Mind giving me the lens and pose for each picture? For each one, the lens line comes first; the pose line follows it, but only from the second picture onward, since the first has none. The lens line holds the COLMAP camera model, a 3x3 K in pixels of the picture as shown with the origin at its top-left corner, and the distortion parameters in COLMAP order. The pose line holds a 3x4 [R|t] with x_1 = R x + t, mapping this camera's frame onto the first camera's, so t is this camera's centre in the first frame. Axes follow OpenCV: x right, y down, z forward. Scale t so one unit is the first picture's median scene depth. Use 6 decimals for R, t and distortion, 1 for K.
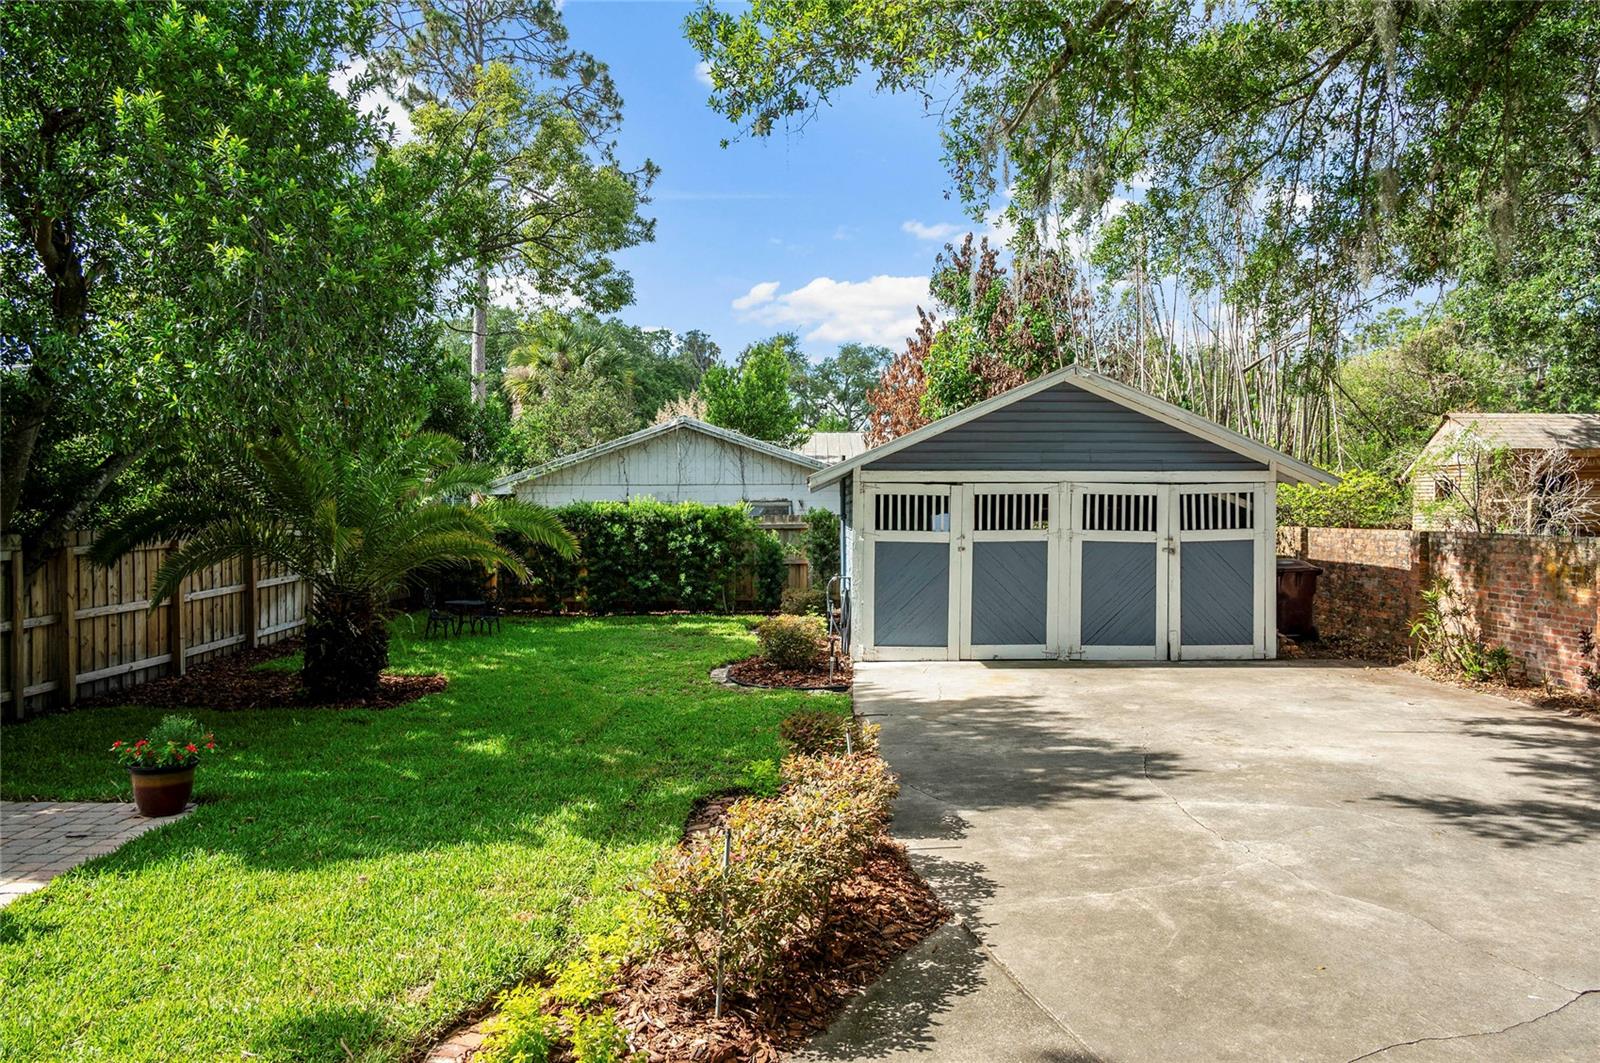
lens RADIAL K [[1076.2, 0, 799.8], [0, 1076.2, 531.8], [0, 0, 1]] dist [0.003385, -0.006750]
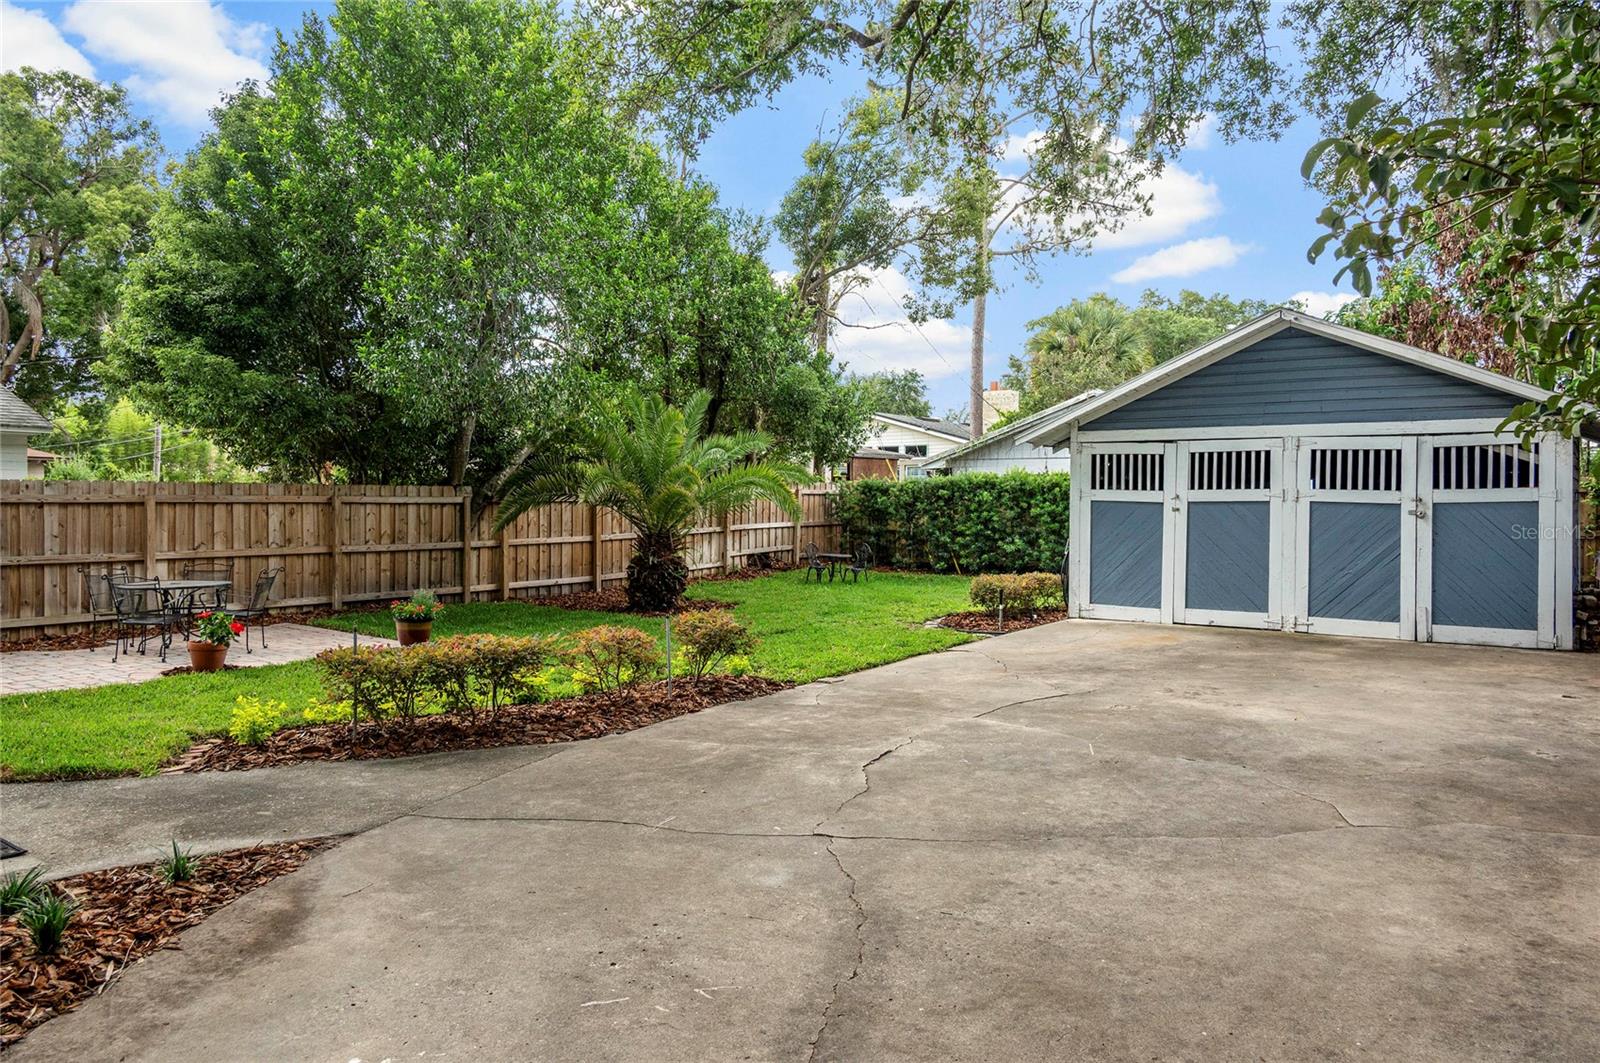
lens RADIAL K [[1076.2, 0, 799.8], [0, 1076.2, 522.4], [0, 0, 1]] dist [0.003385, -0.006750]
pose [[0.809498, 0.018186, -0.586841, 0.447155], [-0.017223, 0.999826, 0.007225, 0.027122], [0.586870, 0.004258, 0.809670, 0.015227]]
